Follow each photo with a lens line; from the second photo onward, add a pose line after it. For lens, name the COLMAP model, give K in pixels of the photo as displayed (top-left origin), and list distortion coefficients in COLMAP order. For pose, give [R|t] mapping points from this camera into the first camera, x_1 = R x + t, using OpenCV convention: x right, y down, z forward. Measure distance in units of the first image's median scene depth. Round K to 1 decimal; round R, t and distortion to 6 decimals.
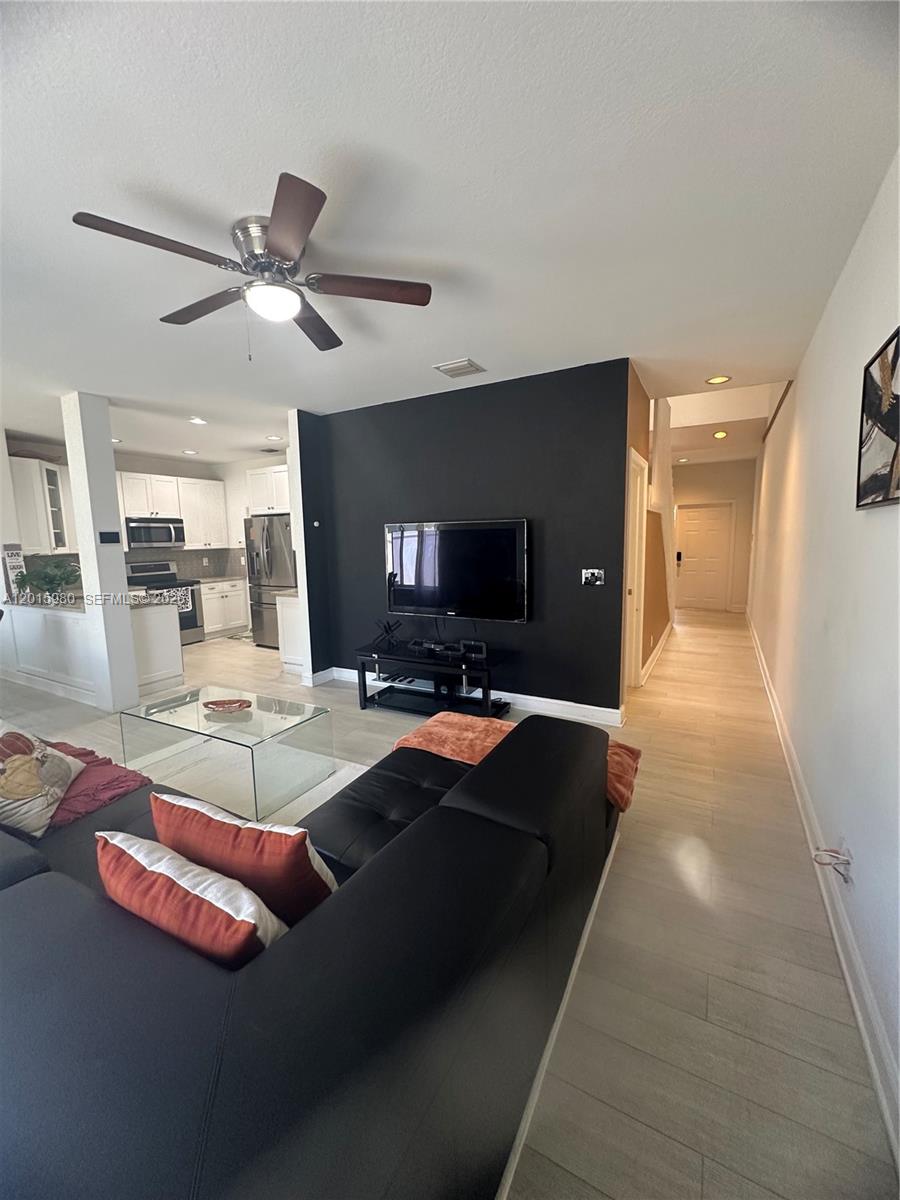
lens RADIAL K [[481.2, 0, 452.9], [0, 481.2, 599.7], [0, 0, 1]] dist [-0.005040, 0.000862]
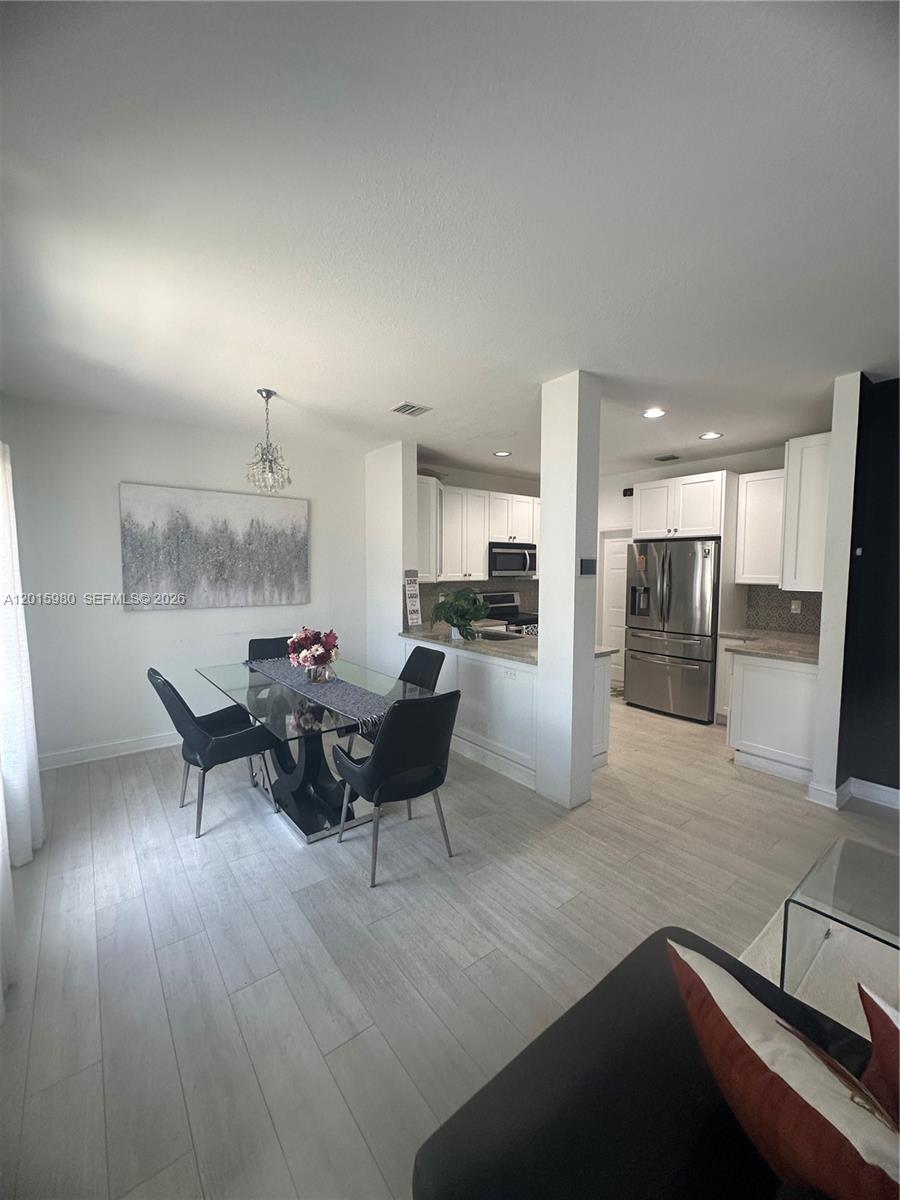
lens RADIAL K [[481.2, 0, 448.7], [0, 481.2, 597.1], [0, 0, 1]] dist [-0.005040, 0.000862]
pose [[0.917779, 0.046613, -0.394346, -0.469795], [-0.071586, 0.996238, -0.048848, -0.025054], [0.390585, 0.073061, 0.917663, 0.191120]]
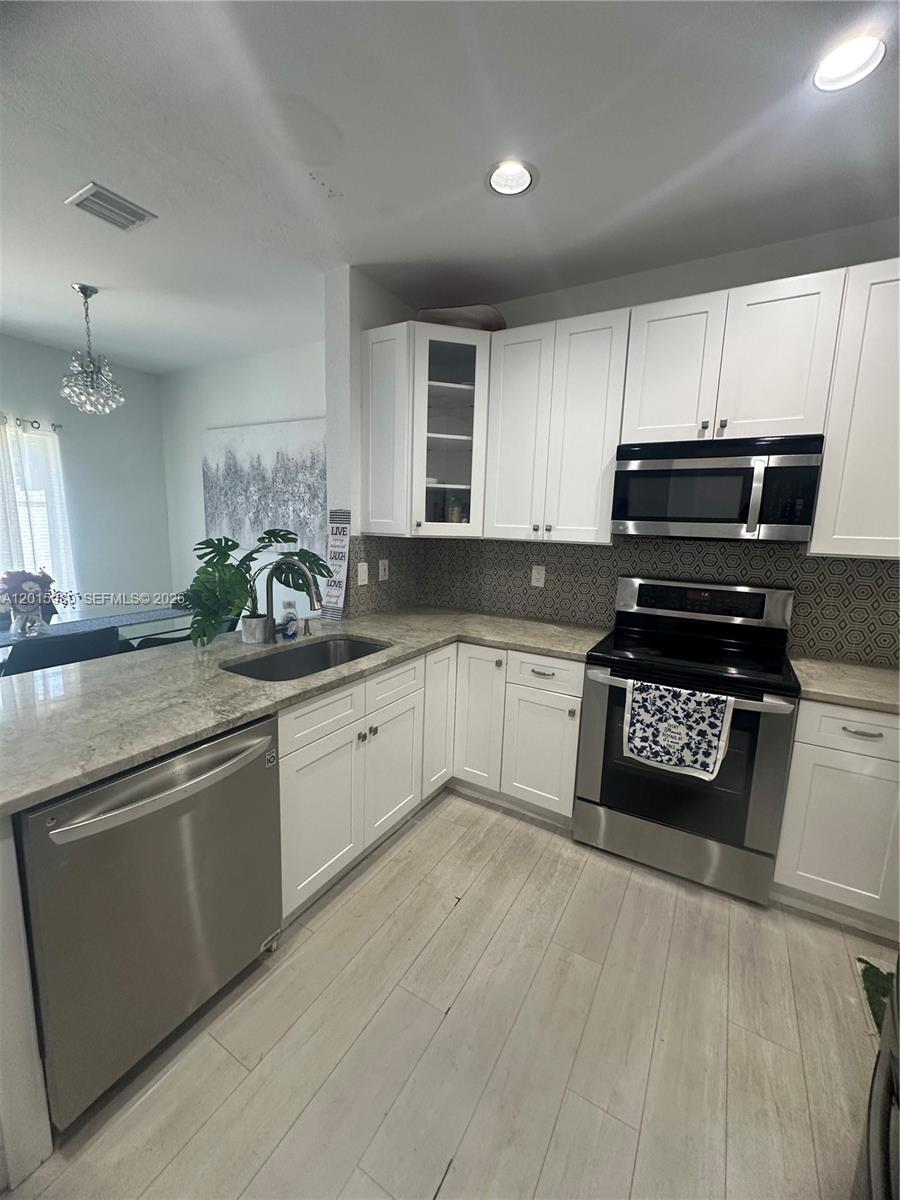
lens RADIAL K [[481.2, 0, 448.2], [0, 481.2, 598.3], [0, 0, 1]] dist [-0.005040, 0.000862]
pose [[-0.028710, 0.174207, -0.984290, -0.380145], [-0.159628, 0.971260, 0.176557, -0.126476], [0.986760, 0.162189, -0.000076, 1.067564]]
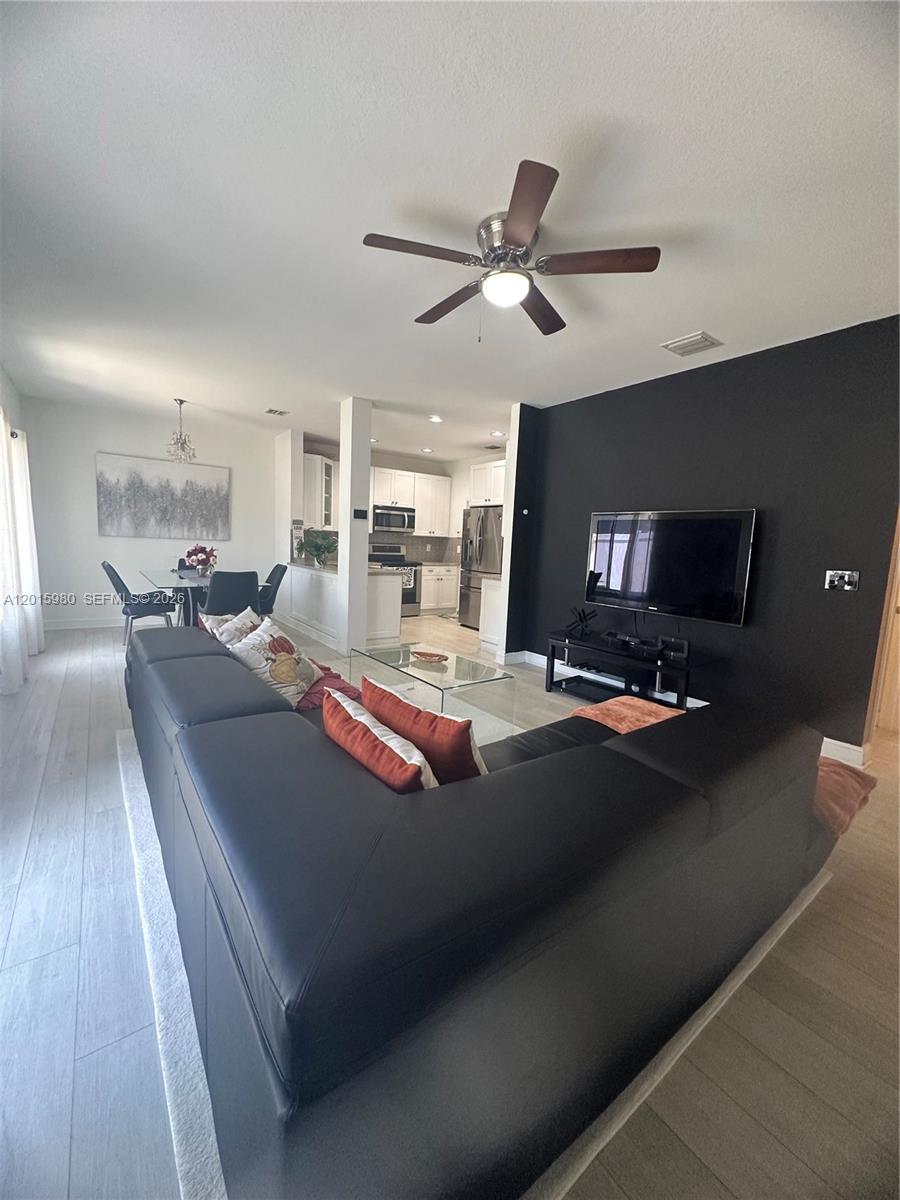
lens RADIAL K [[481.2, 0, 449.9], [0, 481.2, 598.3], [0, 0, 1]] dist [-0.005040, 0.000862]
pose [[0.904762, 0.108225, -0.411938, 0.017792], [-0.115896, 0.993241, 0.006398, 0.037926], [0.409846, 0.041953, 0.911190, -0.015400]]
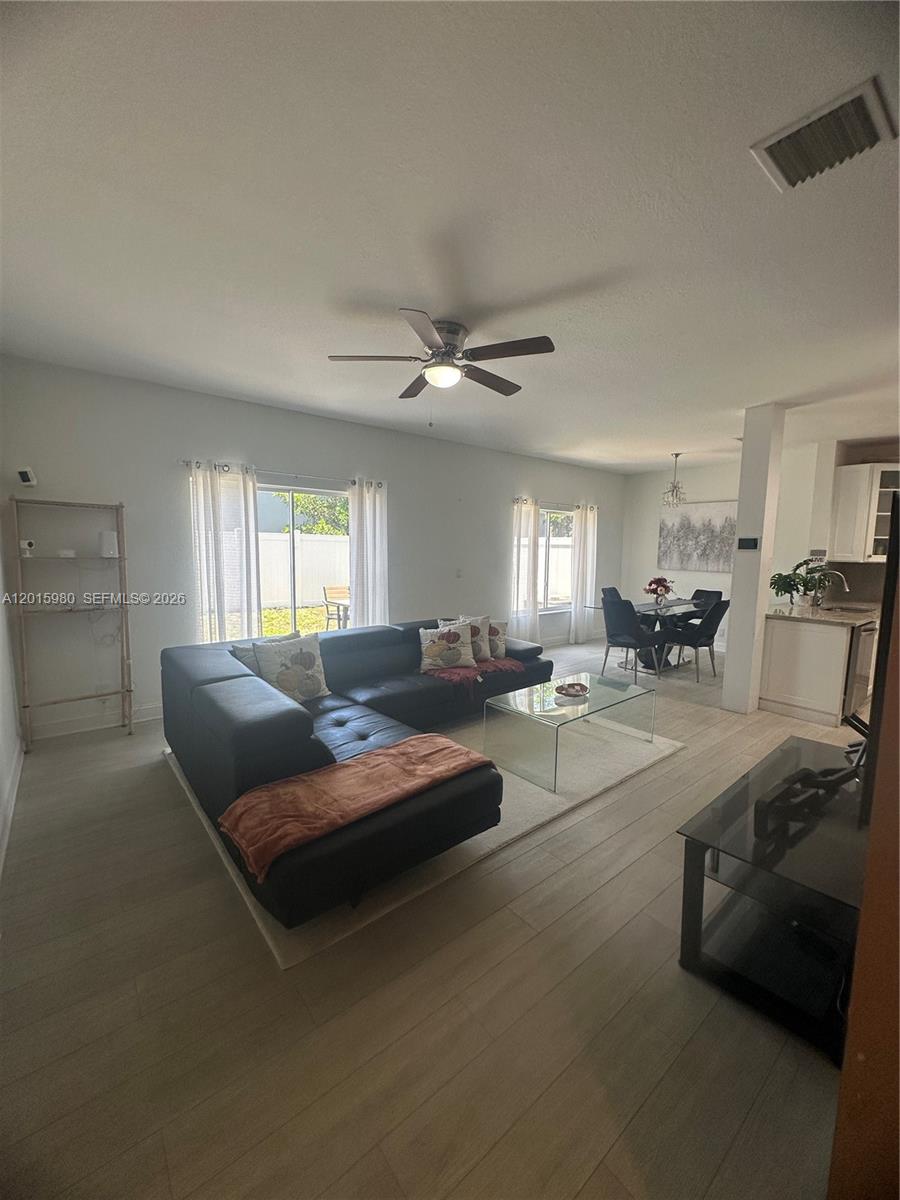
lens RADIAL K [[481.2, 0, 451.1], [0, 481.2, 602.0], [0, 0, 1]] dist [-0.005040, 0.000862]
pose [[-0.373334, 0.117775, -0.920191, 0.364814], [-0.127142, 0.976053, 0.176508, -0.082464], [0.918943, 0.182891, -0.349419, 0.606516]]
